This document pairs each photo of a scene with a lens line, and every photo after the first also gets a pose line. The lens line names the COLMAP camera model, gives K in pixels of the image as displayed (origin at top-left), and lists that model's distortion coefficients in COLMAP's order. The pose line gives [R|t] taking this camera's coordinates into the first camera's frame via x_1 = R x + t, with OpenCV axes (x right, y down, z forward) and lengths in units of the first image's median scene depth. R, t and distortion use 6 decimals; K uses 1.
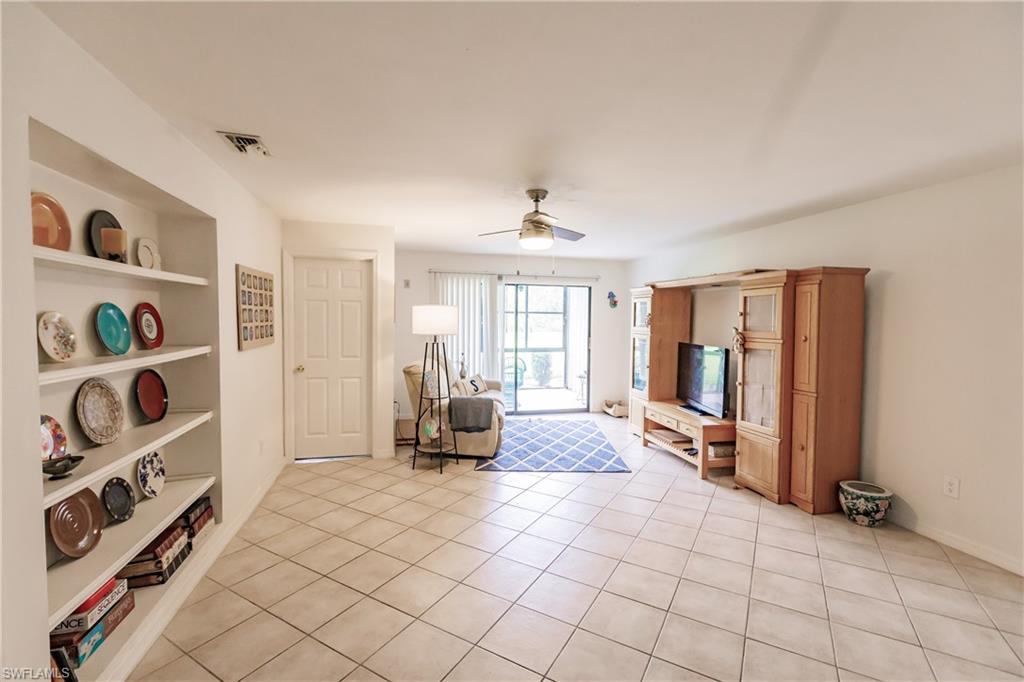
lens RADIAL K [[450.8, 0, 512.0], [0, 450.8, 341.0], [0, 0, 1]] dist [-0.000763, -0.000354]
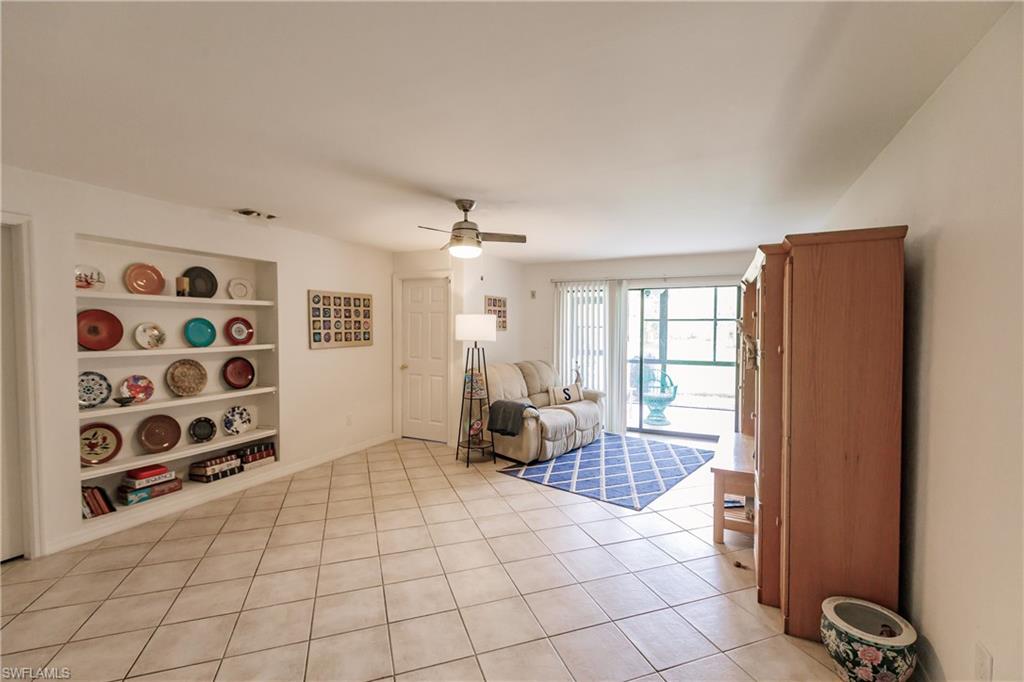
lens RADIAL K [[450.8, 0, 512.0], [0, 450.8, 341.0], [0, 0, 1]] dist [-0.000763, -0.000354]
pose [[0.770764, 0.010778, -0.637029, 0.600040], [-0.026162, 0.999549, -0.014742, 0.000459], [0.636583, 0.028029, 0.770699, 0.209394]]
